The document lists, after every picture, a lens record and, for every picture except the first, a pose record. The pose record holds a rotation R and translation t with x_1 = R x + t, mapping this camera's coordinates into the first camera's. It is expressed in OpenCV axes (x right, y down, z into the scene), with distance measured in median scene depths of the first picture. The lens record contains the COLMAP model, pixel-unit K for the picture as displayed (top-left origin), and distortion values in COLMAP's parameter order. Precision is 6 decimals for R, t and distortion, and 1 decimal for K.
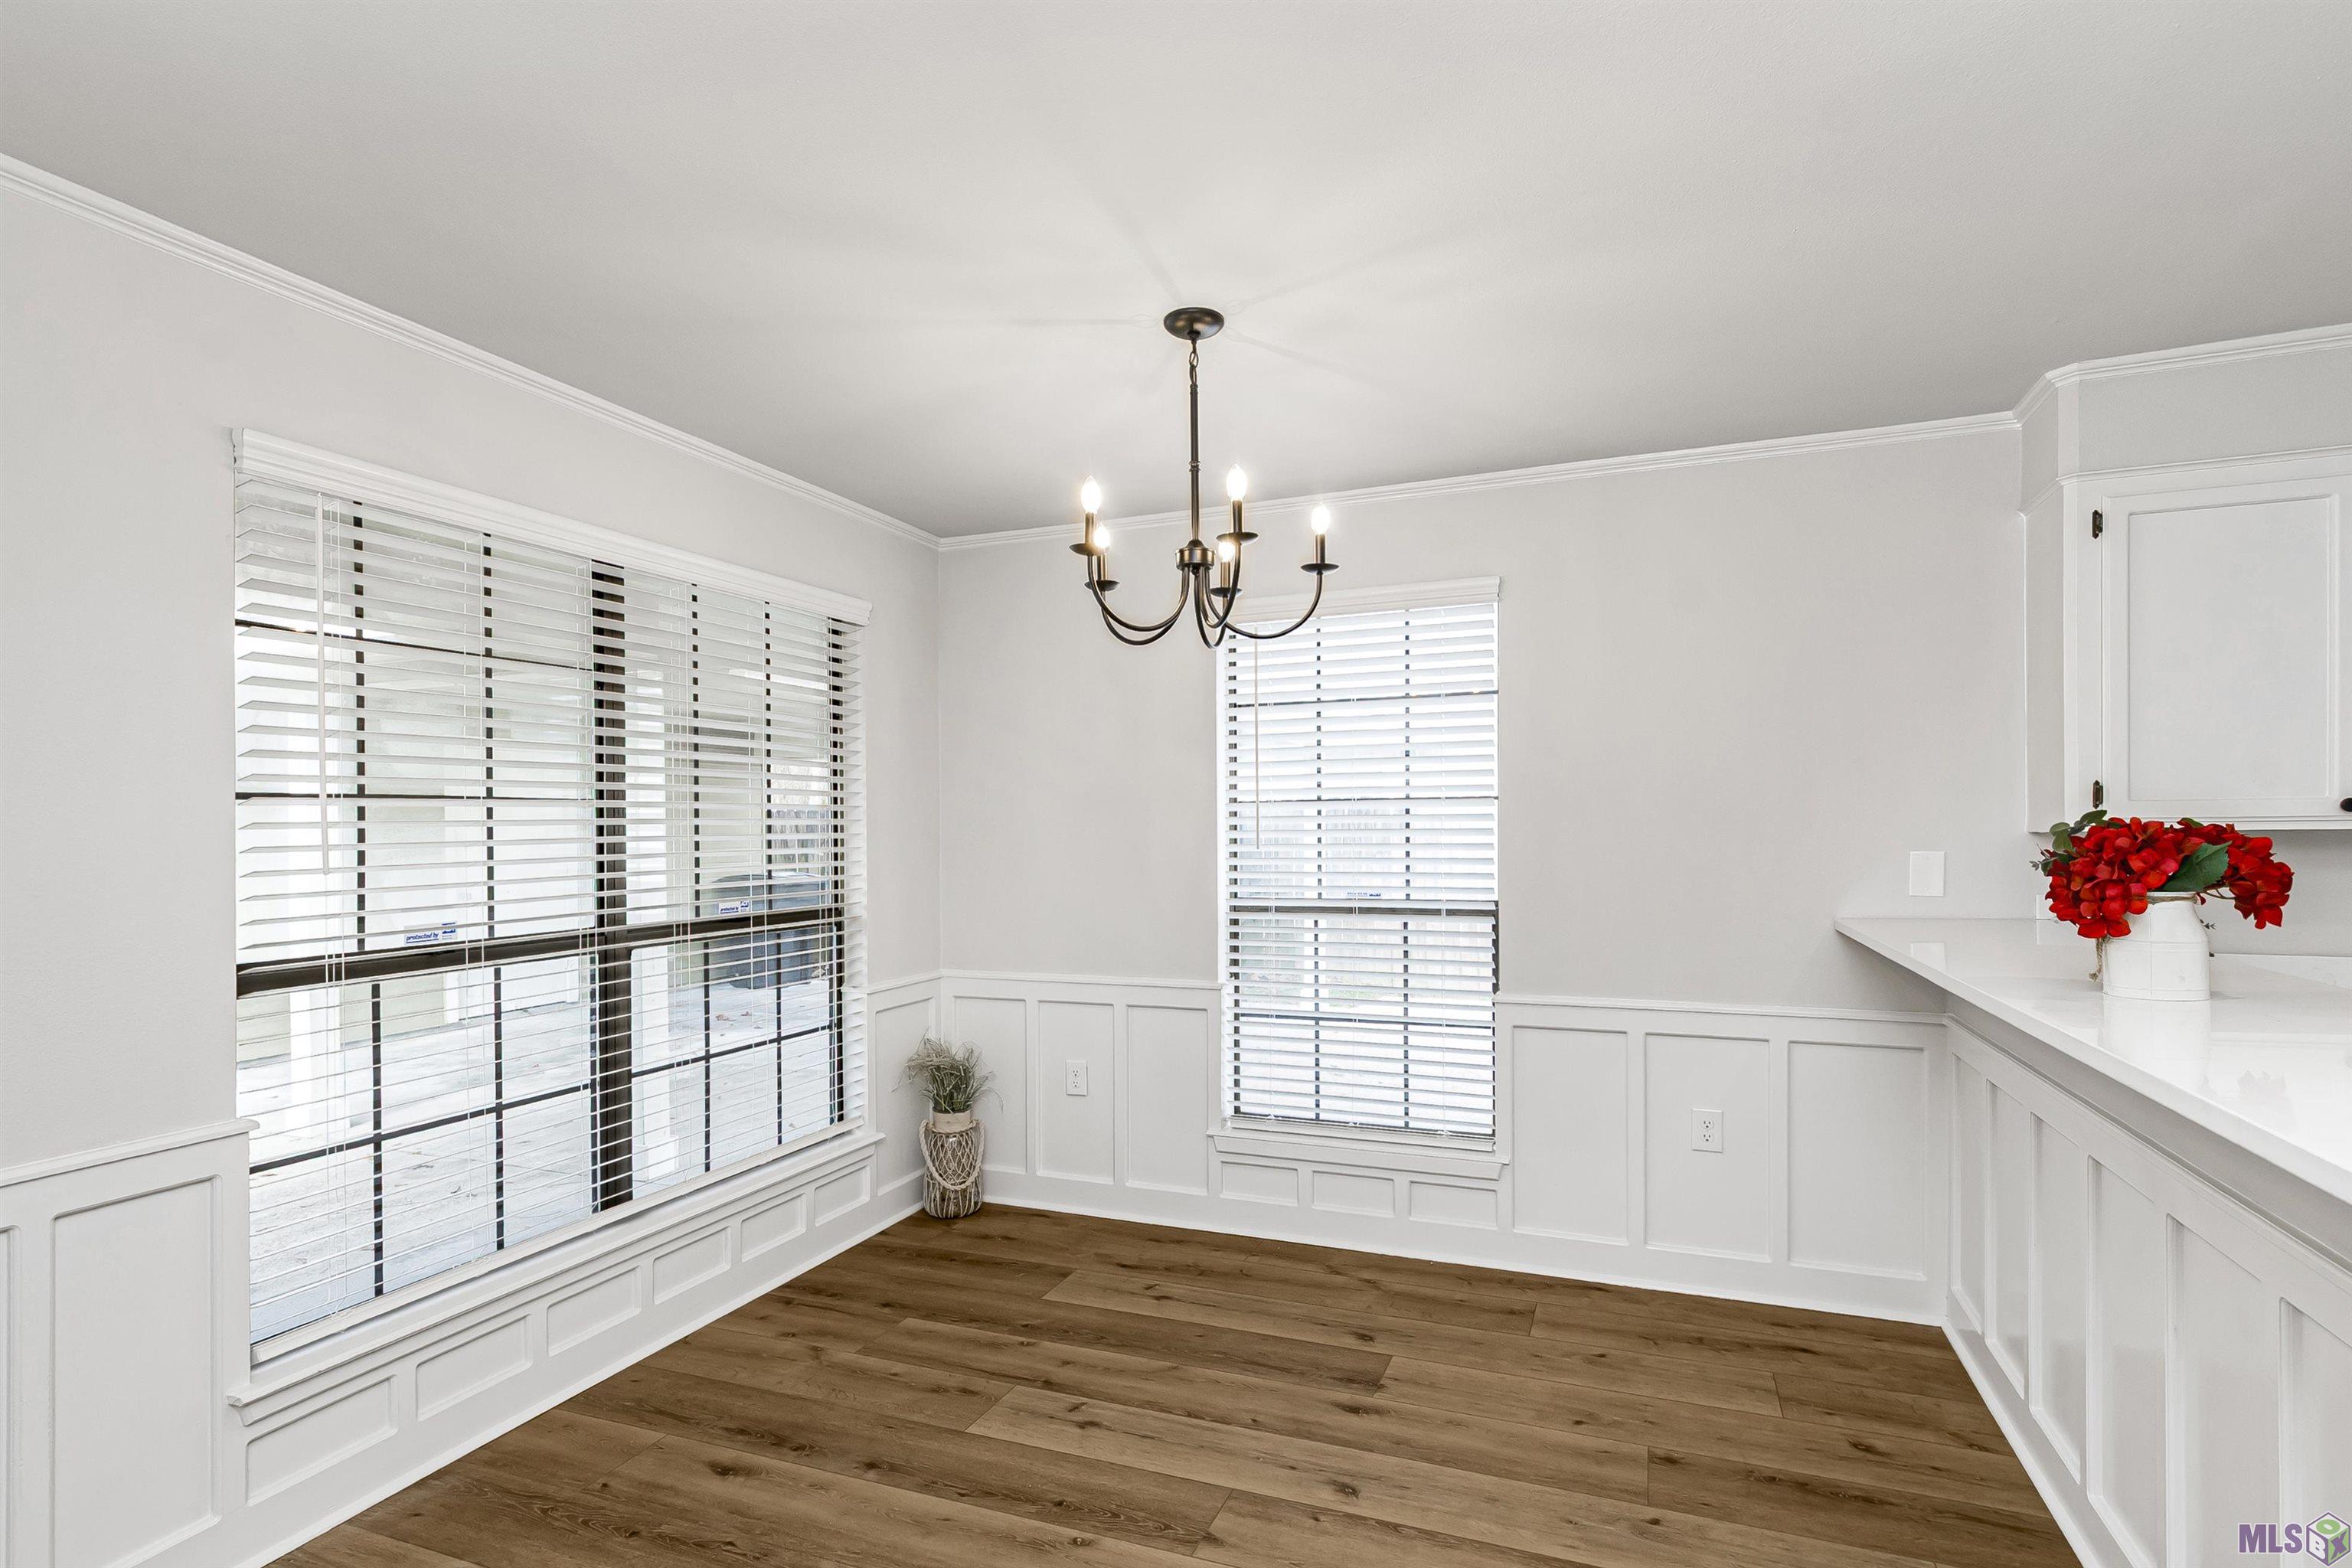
lens RADIAL K [[1139.7, 0, 1183.1], [0, 1139.7, 838.1], [0, 0, 1]] dist [0.035506, -0.020917]
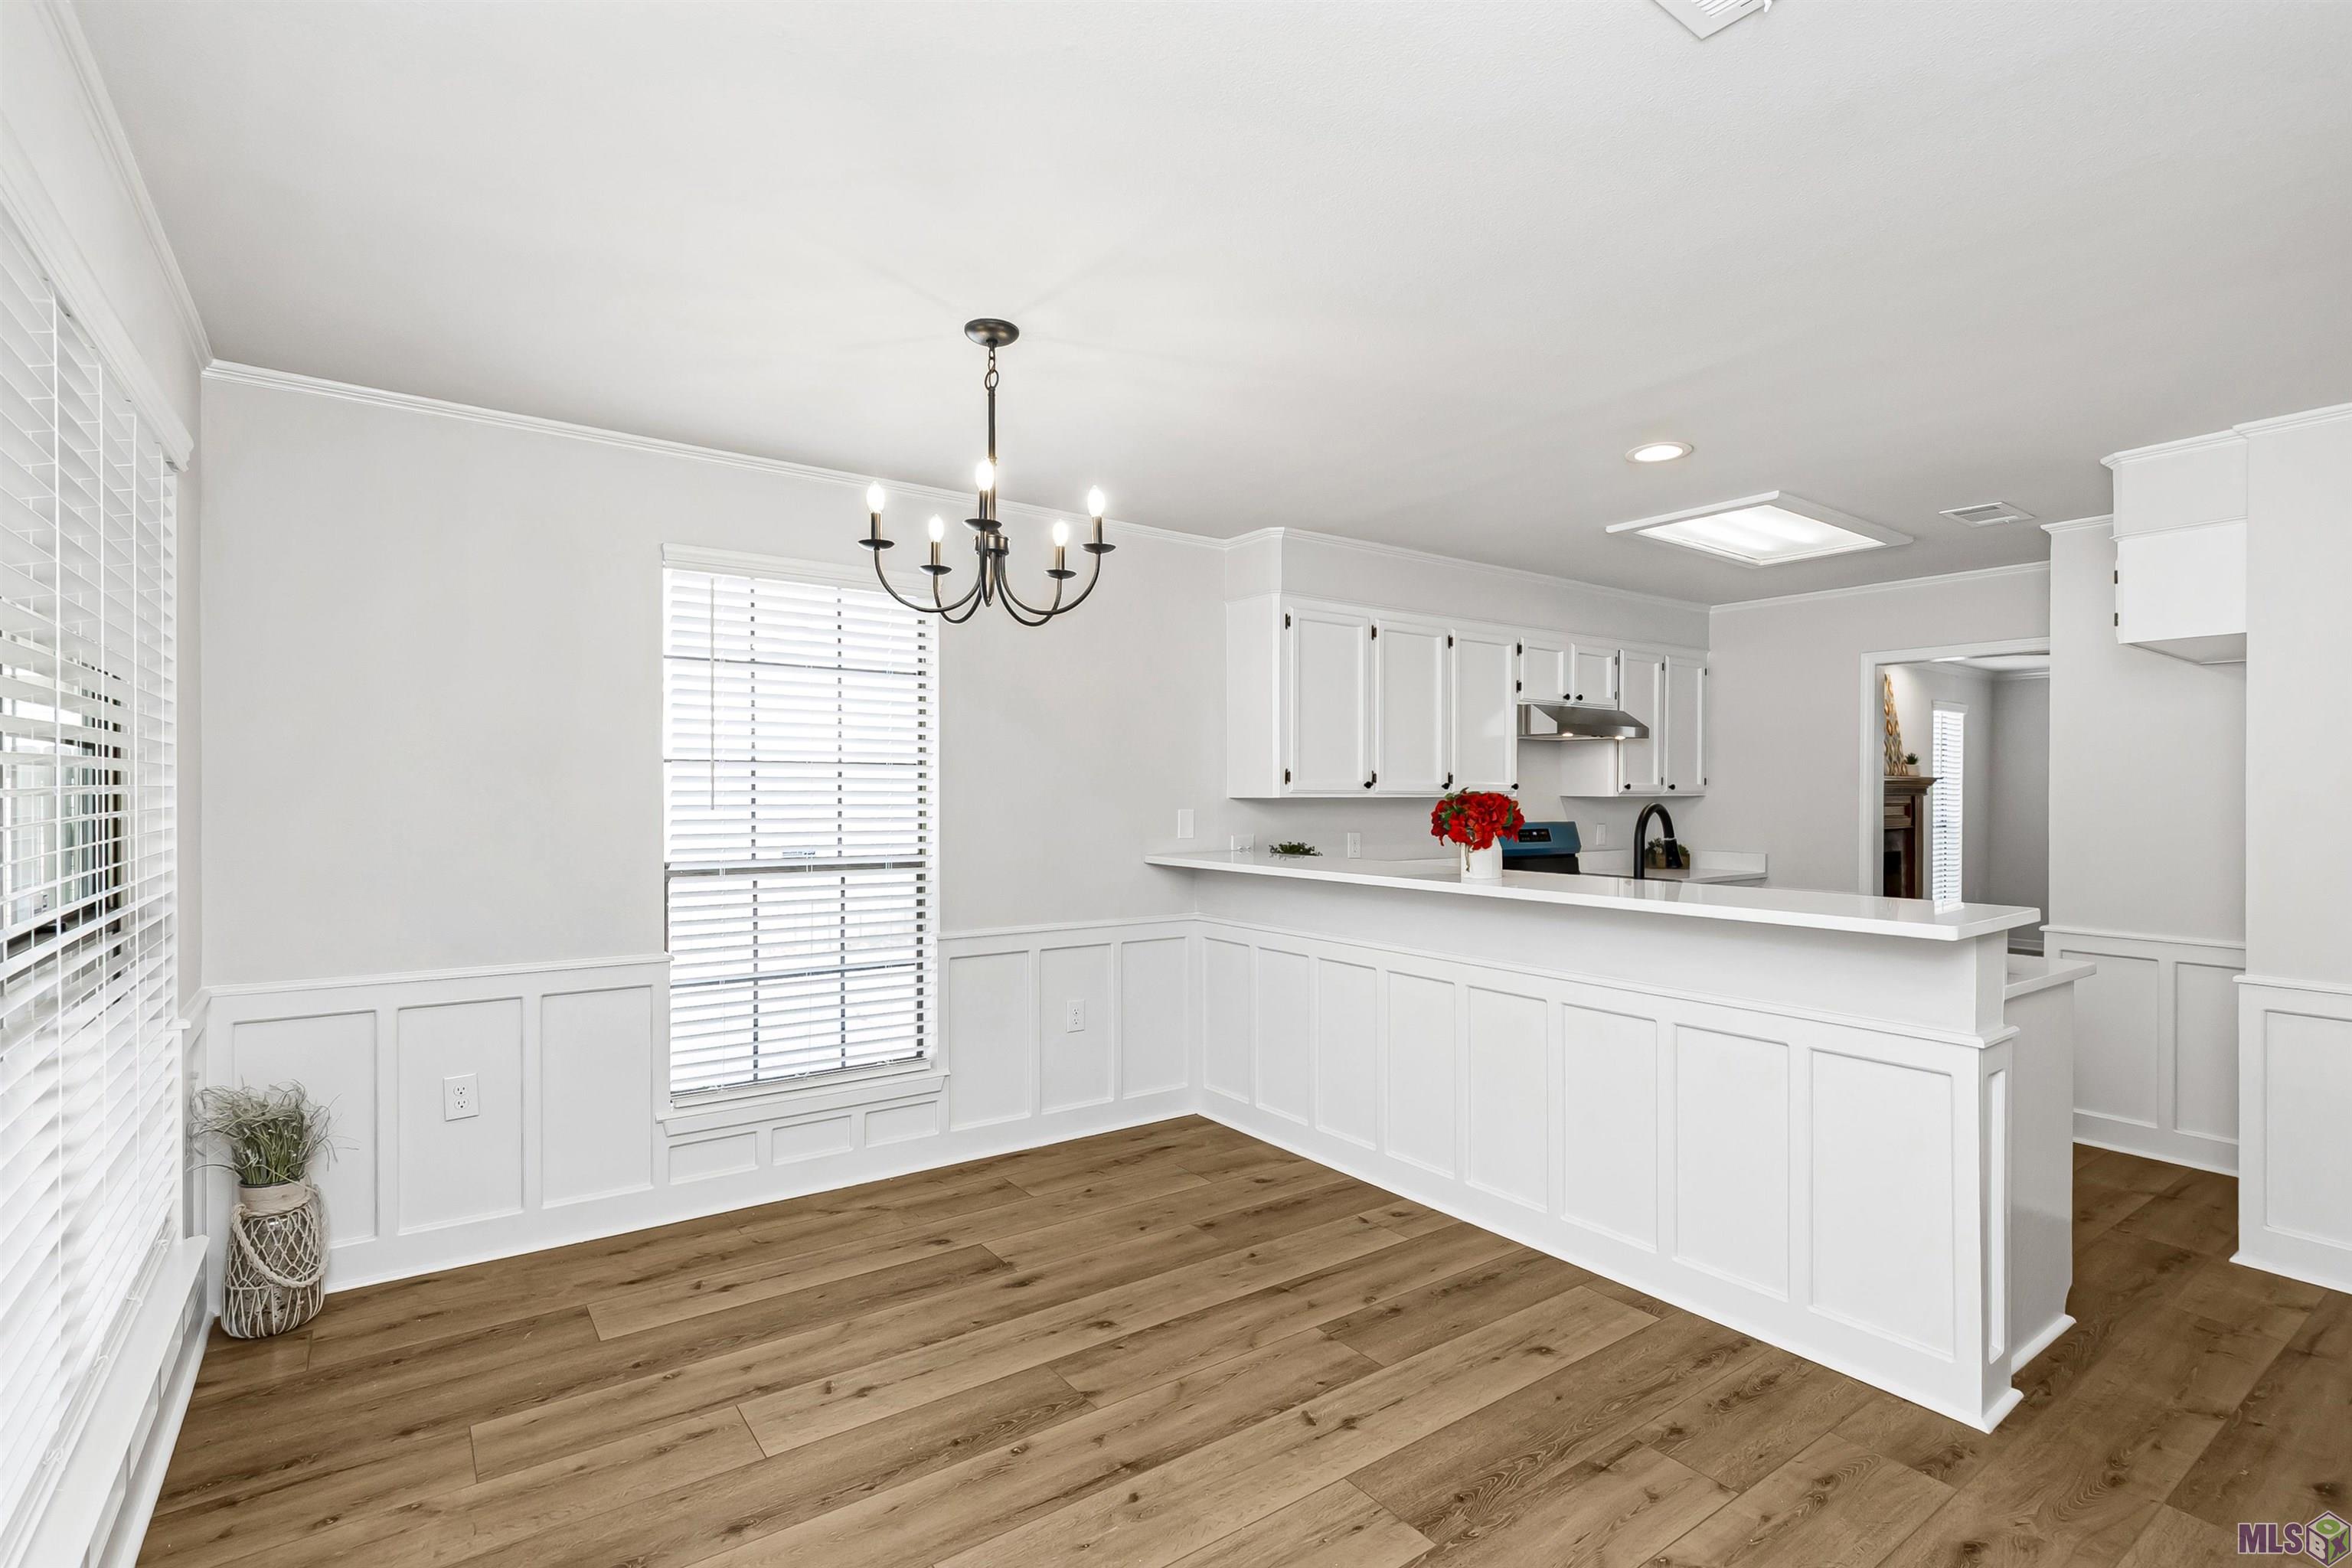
lens RADIAL K [[1070.2, 0, 1172.4], [0, 1070.2, 797.1], [0, 0, 1]] dist [0.012568, -0.000328]
pose [[0.561227, 0.007648, 0.827627, -0.555130], [-0.003994, 0.999971, -0.006532, 0.003976], [-0.827653, 0.000360, 0.561241, 0.207280]]
